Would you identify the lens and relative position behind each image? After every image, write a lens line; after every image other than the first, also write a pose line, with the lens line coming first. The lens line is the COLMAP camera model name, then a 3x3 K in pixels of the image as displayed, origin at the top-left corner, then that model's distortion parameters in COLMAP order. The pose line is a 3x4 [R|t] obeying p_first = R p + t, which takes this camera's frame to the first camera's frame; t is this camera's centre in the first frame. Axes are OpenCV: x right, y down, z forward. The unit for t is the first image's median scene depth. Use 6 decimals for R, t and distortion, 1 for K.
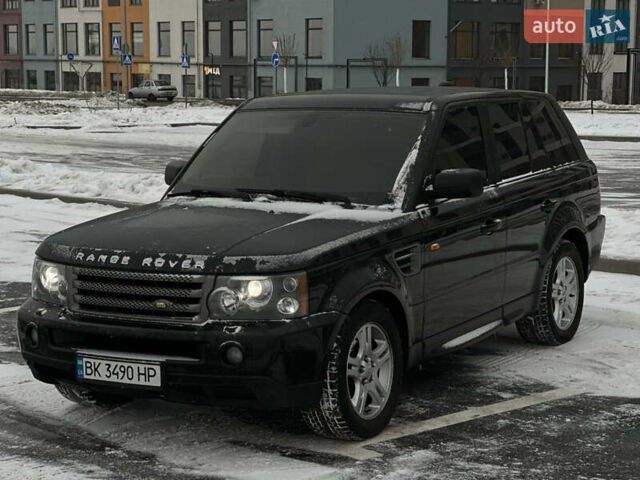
lens RADIAL K [[1435.9, 0, 320.0], [0, 1435.9, 240.0], [0, 0, 1]] dist [0.033413, 3.127319]
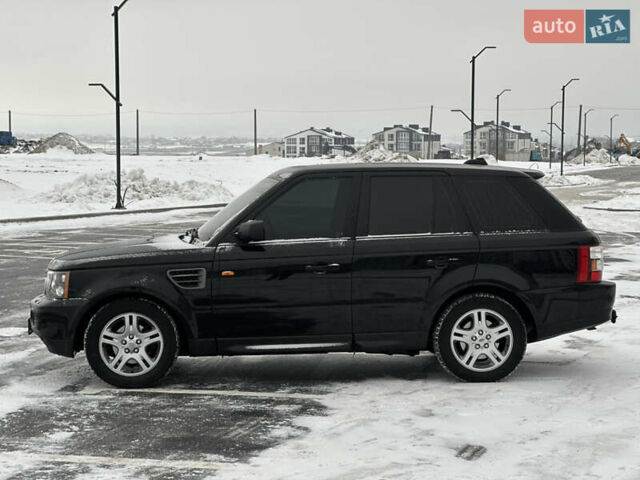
lens RADIAL K [[1435.9, 0, 320.0], [0, 1435.9, 240.0], [0, 0, 1]] dist [0.033413, 3.127319]
pose [[0.527995, 0.055010, -0.847464, 1.461556], [-0.103188, 0.994662, 0.000276, -0.041502], [0.842955, 0.087303, 0.530853, 0.354815]]
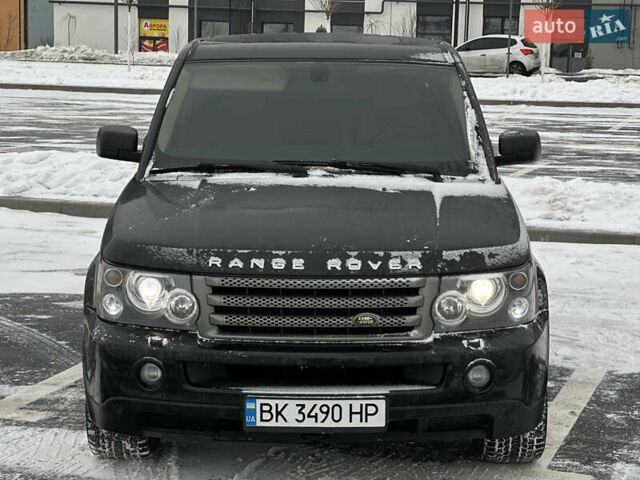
lens RADIAL K [[1435.9, 0, 320.0], [0, 1435.9, 240.0], [0, 0, 1]] dist [0.033413, 3.127319]
pose [[0.862031, -0.059562, 0.503343, -0.498284], [0.040525, 0.997991, 0.048692, -0.034088], [-0.505232, -0.021576, 0.862714, 0.347704]]
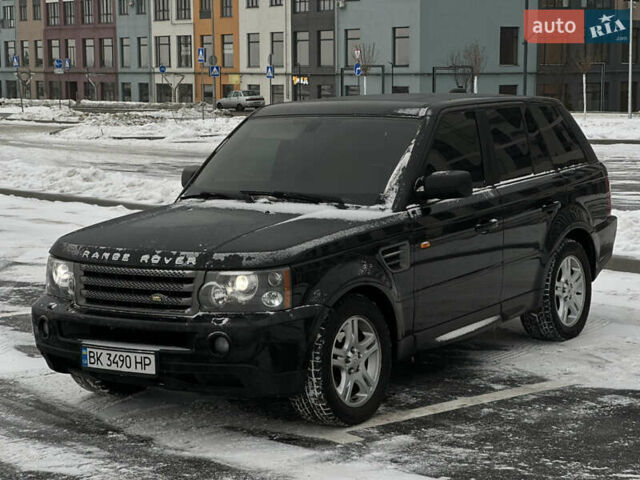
lens RADIAL K [[1435.9, 0, 320.0], [0, 1435.9, 240.0], [0, 0, 1]] dist [0.033413, 3.127319]
pose [[0.997745, -0.003667, -0.067018, 0.081139], [0.003258, 0.999975, -0.006204, 0.008236], [0.067039, 0.005971, 0.997733, -0.062112]]
